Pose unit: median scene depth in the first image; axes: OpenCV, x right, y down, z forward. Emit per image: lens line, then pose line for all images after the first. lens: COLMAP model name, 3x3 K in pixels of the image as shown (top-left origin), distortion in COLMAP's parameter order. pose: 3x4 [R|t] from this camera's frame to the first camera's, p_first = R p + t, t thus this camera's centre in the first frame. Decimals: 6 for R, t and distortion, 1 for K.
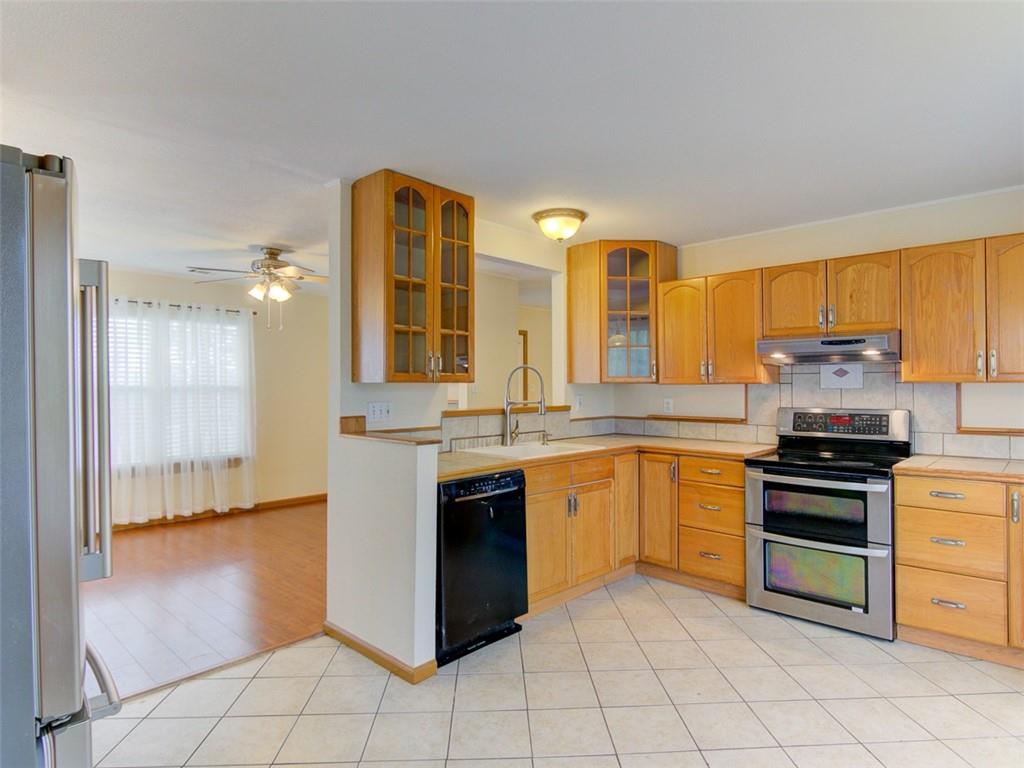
lens RADIAL K [[577.2, 0, 521.6], [0, 577.2, 381.5], [0, 0, 1]] dist [0.013855, -0.017919]
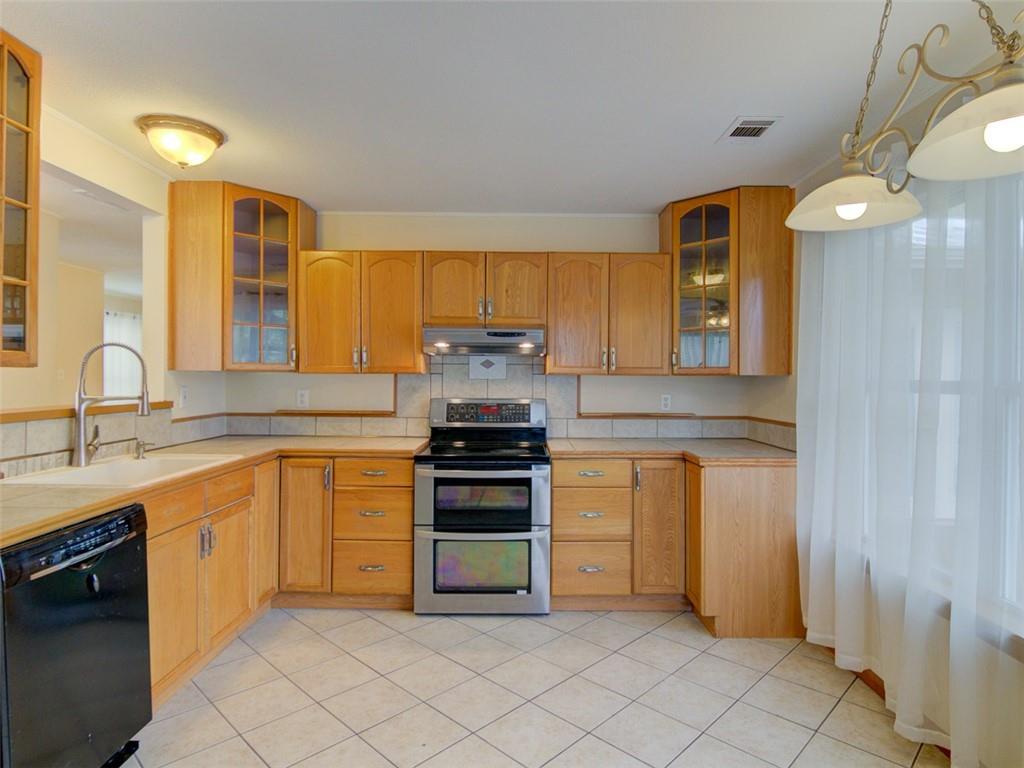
lens RADIAL K [[577.2, 0, 517.6], [0, 577.2, 379.8], [0, 0, 1]] dist [0.013855, -0.017919]
pose [[0.735094, 0.003947, 0.677953, -0.113570], [-0.014612, 0.999843, 0.010022, 0.001897], [-0.677807, -0.017274, 0.735036, 0.213754]]
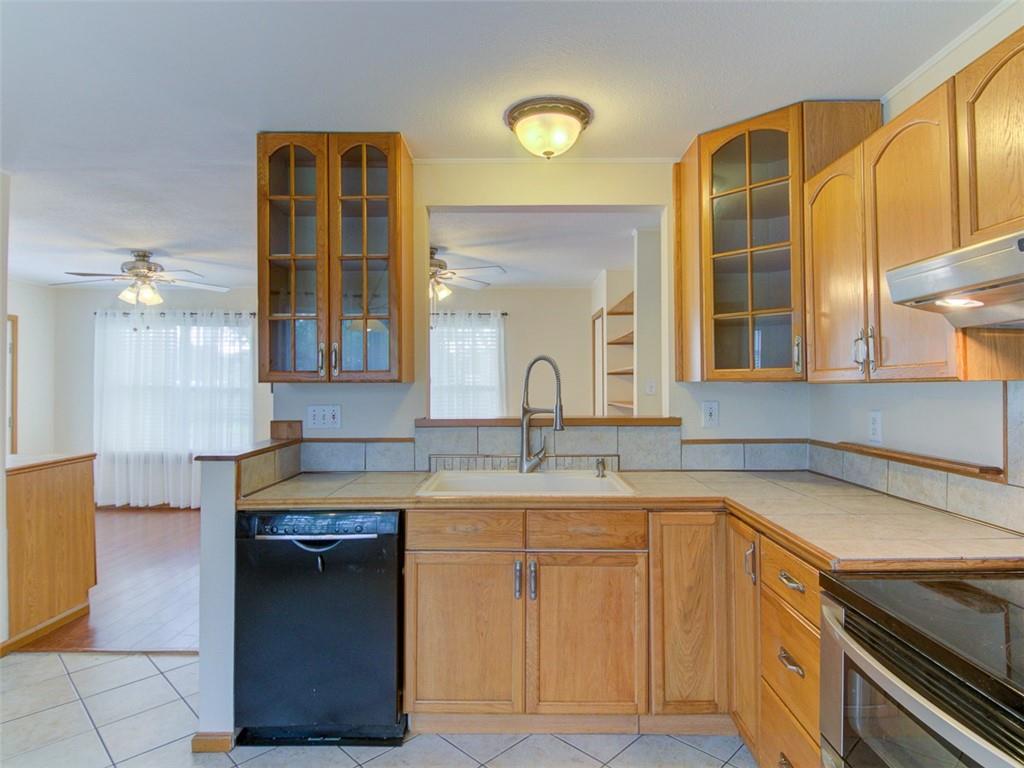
lens RADIAL K [[577.2, 0, 514.9], [0, 577.2, 379.9], [0, 0, 1]] dist [0.013855, -0.017919]
pose [[0.681555, -0.006568, -0.731737, 0.524480], [0.007904, 0.999967, -0.001613, 0.001045], [0.731724, -0.004684, 0.681585, 0.563740]]
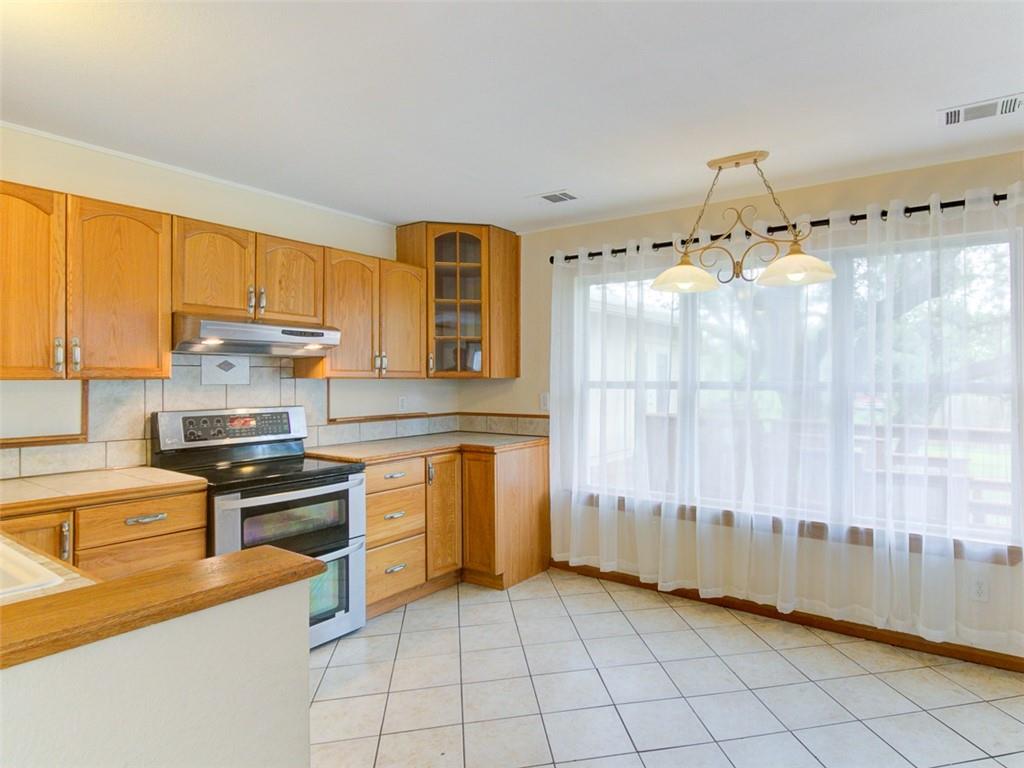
lens RADIAL K [[603.8, 0, 555.8], [0, 603.8, 382.9], [0, 0, 1]] dist [0.017383, -0.000204]
pose [[-0.157782, -0.005020, 0.987461, -0.410683], [-0.007186, 0.999966, 0.003936, 0.002371], [-0.987448, -0.006475, -0.157813, 0.696316]]
